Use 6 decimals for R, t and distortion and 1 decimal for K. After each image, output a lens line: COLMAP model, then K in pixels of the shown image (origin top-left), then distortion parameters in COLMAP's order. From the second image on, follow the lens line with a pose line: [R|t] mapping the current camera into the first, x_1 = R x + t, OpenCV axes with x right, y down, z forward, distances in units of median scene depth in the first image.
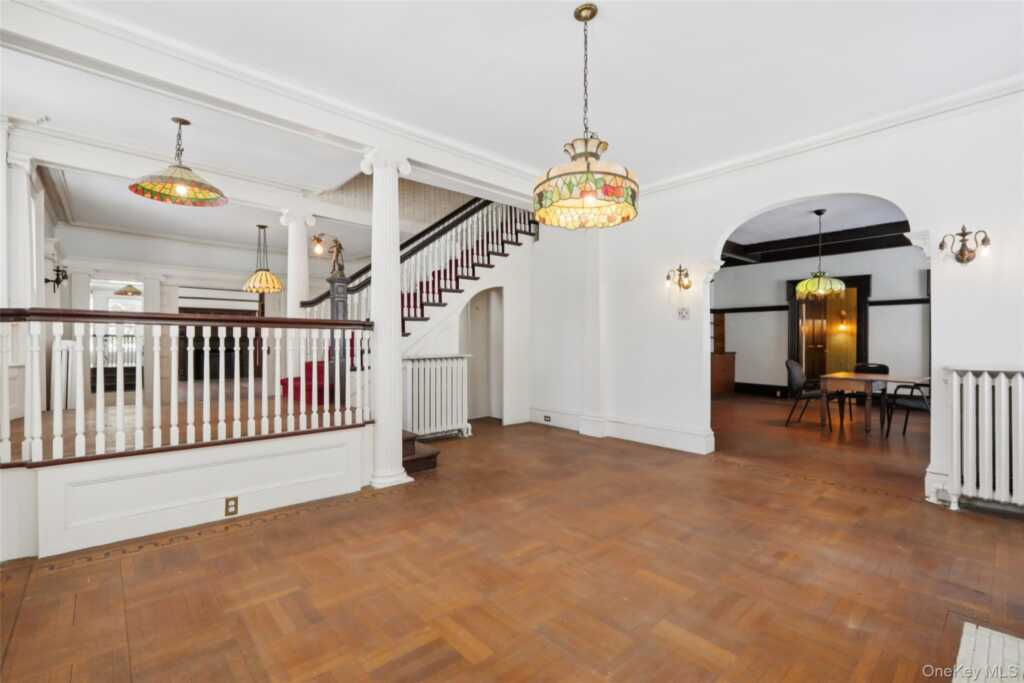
lens RADIAL K [[456.7, 0, 498.9], [0, 456.7, 345.1], [0, 0, 1]] dist [-0.000960, 0.000073]
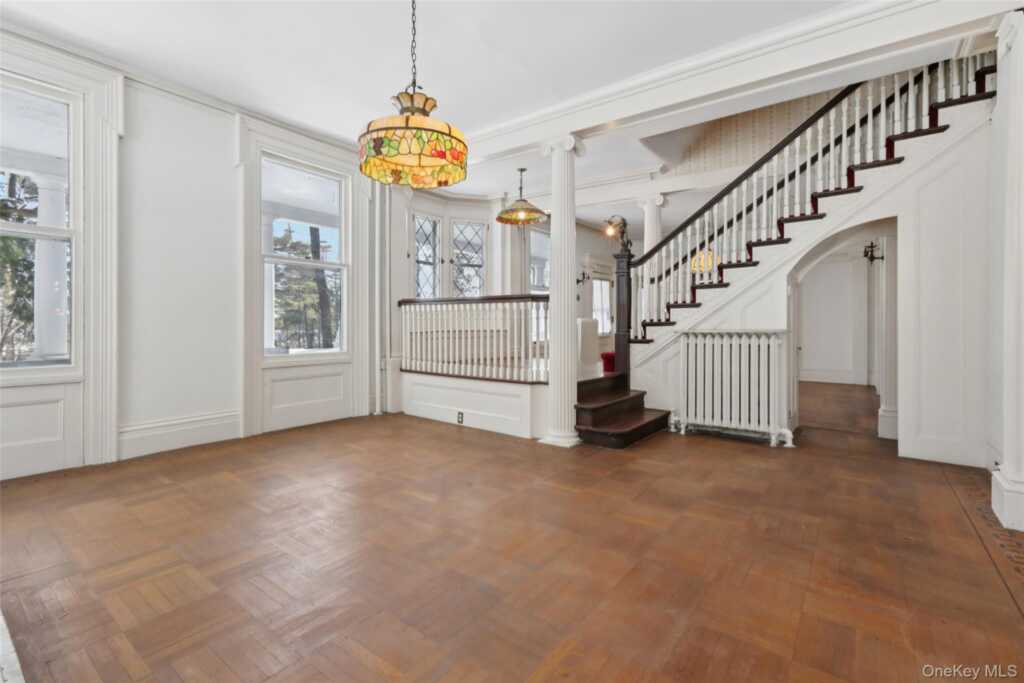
lens RADIAL K [[460.9, 0, 516.1], [0, 460.9, 328.6], [0, 0, 1]] dist [-0.000879, 0.000434]
pose [[0.209574, 0.005946, -0.977775, 0.621341], [-0.009211, 0.999949, 0.004106, 0.022220], [0.977749, 0.008146, 0.209618, 0.523552]]
